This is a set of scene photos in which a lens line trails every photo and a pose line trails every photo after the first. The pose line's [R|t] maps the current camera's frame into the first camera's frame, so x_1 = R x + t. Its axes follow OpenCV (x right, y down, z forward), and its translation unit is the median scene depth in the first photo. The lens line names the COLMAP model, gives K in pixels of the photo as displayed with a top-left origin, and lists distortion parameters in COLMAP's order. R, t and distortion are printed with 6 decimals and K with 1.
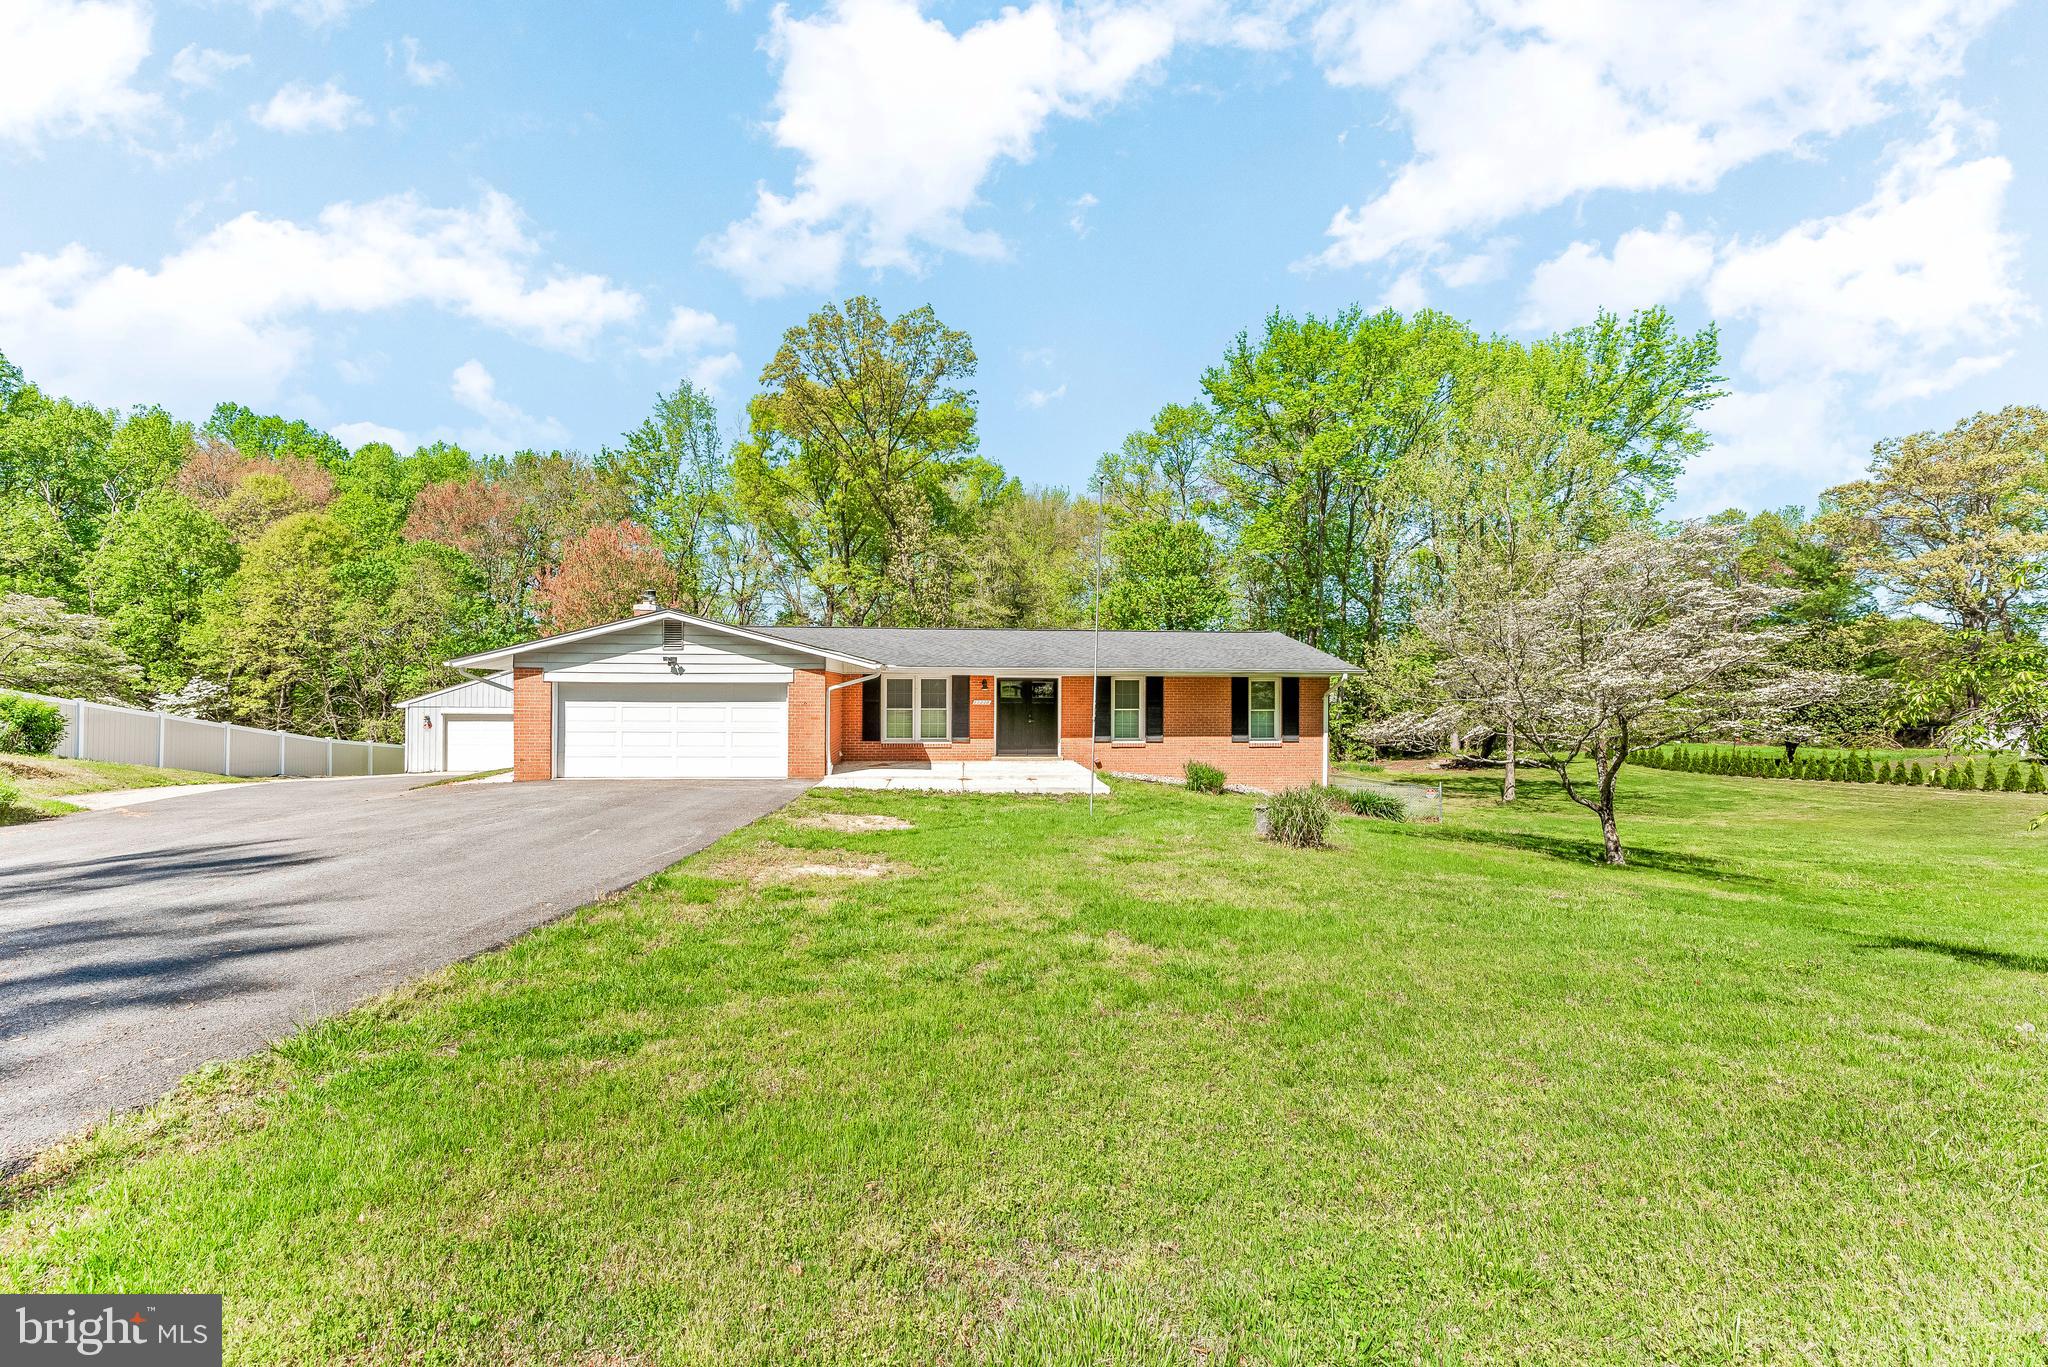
lens RADIAL K [[830.3, 0, 1024.0], [0, 830.3, 683.5], [0, 0, 1]] dist [-0.013270, -0.000096]
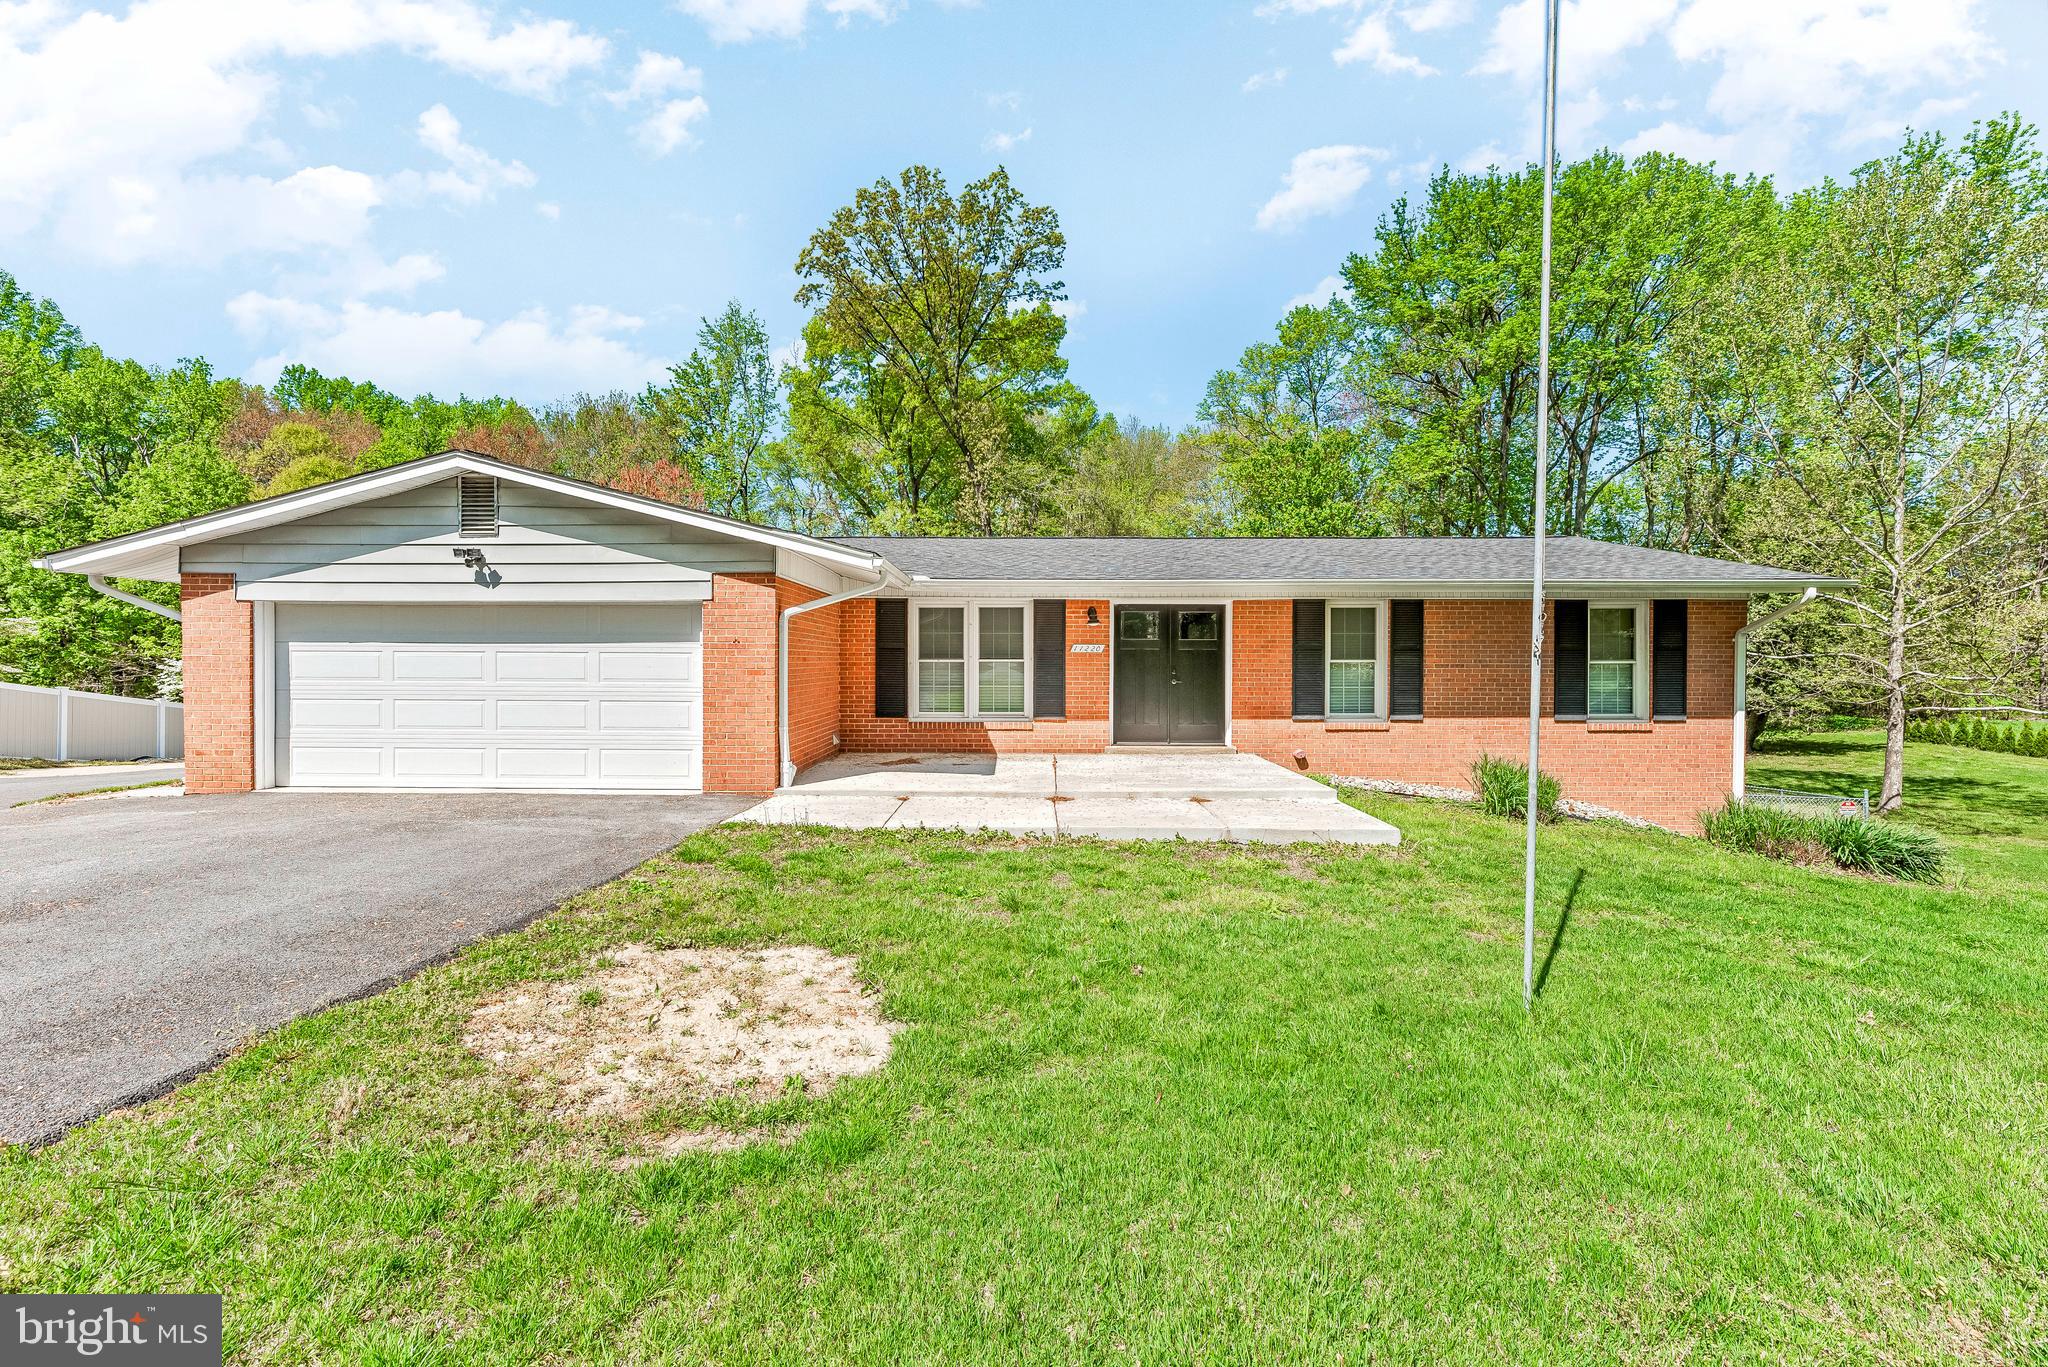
lens RADIAL K [[826.4, 0, 1024.0], [0, 826.4, 683.5], [0, 0, 1]] dist [-0.036853, -0.000062]
pose [[0.994633, -0.000371, -0.103465, -0.018390], [0.003841, 0.999437, 0.033336, 0.014106], [0.103395, -0.033554, 0.994074, 0.228625]]
